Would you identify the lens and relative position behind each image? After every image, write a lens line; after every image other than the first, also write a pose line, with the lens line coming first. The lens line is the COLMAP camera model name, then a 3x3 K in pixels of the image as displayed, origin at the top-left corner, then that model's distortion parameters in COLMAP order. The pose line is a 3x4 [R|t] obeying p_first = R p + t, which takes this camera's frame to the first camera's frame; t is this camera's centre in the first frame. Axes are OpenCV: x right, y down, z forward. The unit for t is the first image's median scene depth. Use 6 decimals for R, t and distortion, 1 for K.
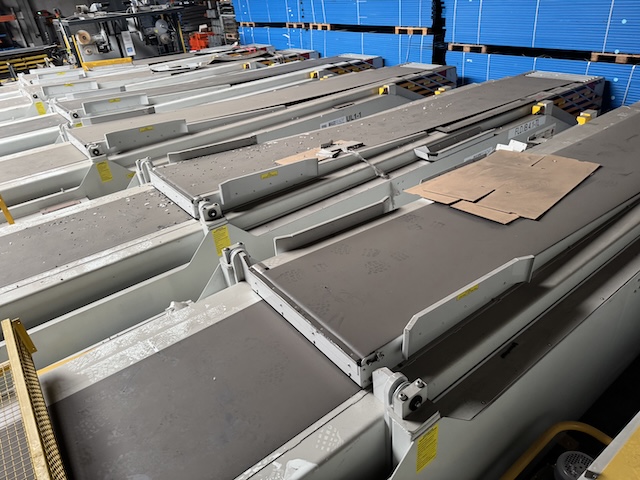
lens RADIAL K [[456.6, 0, 320.1], [0, 456.6, 237.8], [0, 0, 1]] dist [0.034869, -0.036383]
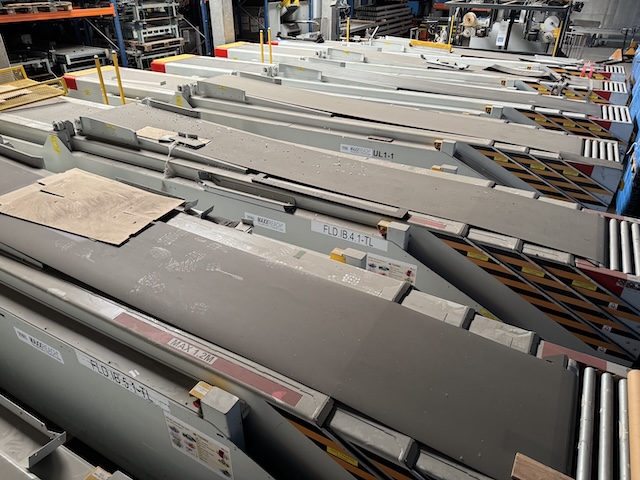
lens RADIAL K [[456.6, 0, 319.4], [0, 456.6, 241.2], [0, 0, 1]] dist [0.034869, -0.036383]
pose [[0.366851, 0.539929, -0.757560, 0.979299], [-0.491727, 0.803820, 0.334779, -0.453111], [0.789699, 0.249699, 0.560380, 0.553159]]
